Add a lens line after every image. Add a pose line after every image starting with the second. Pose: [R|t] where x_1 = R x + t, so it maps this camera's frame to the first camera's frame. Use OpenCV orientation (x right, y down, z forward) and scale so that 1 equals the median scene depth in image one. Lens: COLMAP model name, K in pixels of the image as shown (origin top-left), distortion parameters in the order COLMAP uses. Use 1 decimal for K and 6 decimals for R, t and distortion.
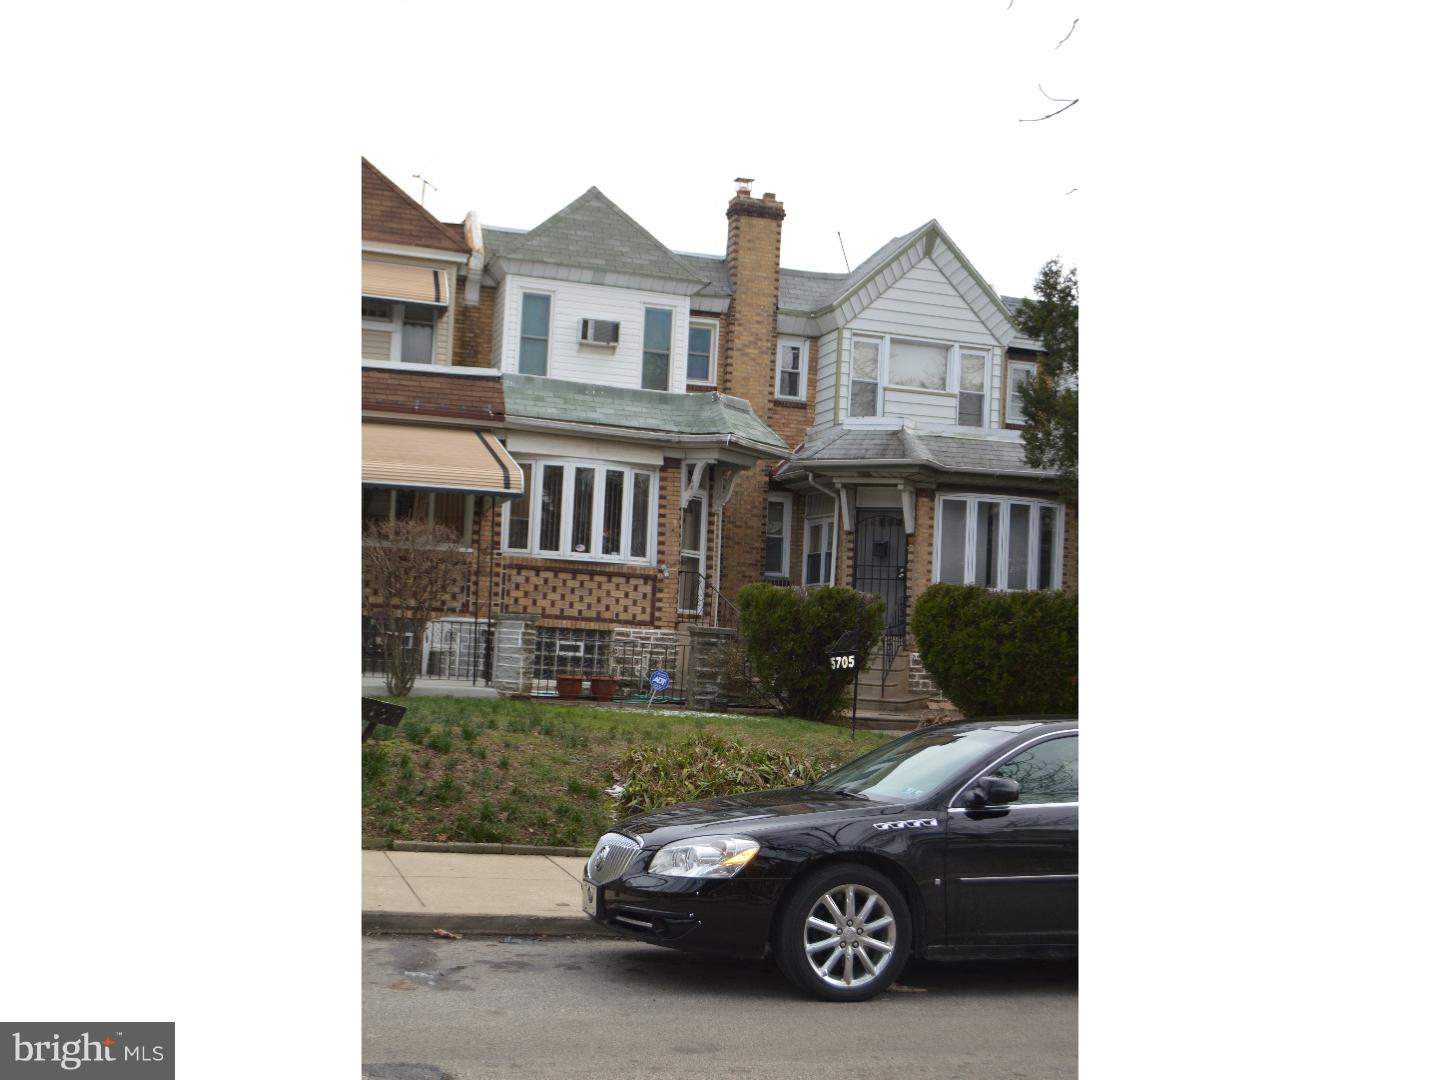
lens RADIAL K [[2703.8, 0, 720.0], [0, 2703.8, 540.0], [0, 0, 1]] dist [-0.002441, 0.013701]
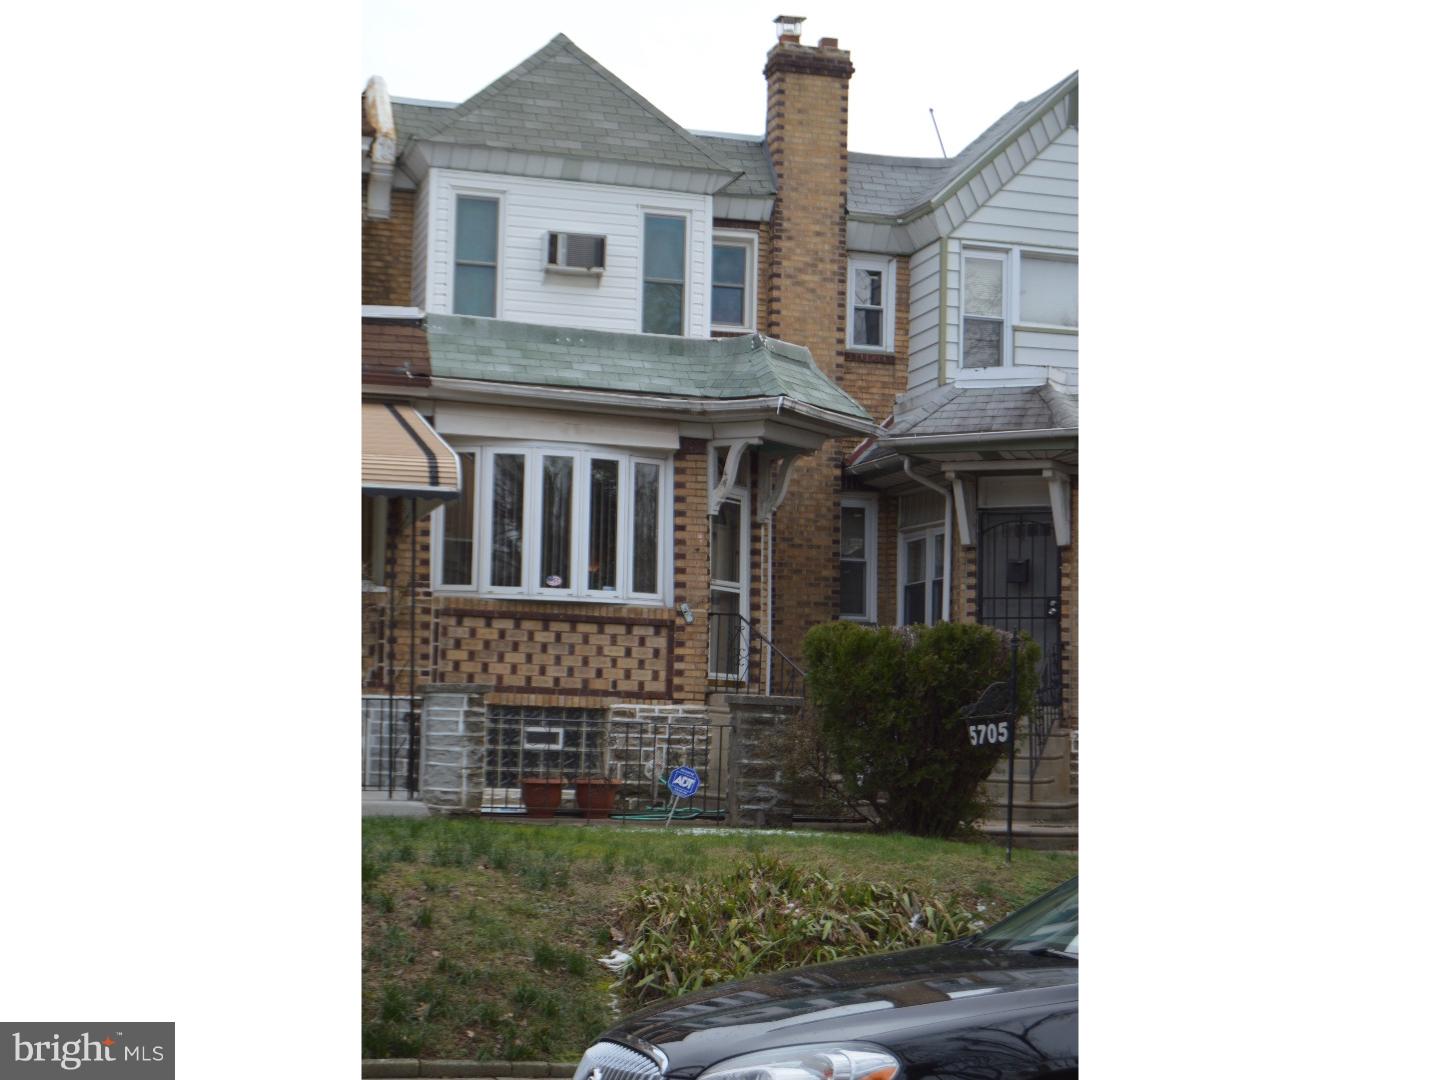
lens RADIAL K [[2991.3, 0, 720.0], [0, 2991.3, 540.0], [0, 0, 1]] dist [0.030432, -0.052952]
pose [[0.999529, -0.030289, -0.005015, -0.008376], [0.030035, 0.998545, -0.044790, 0.026153], [0.006364, 0.044619, 0.998984, 0.288439]]
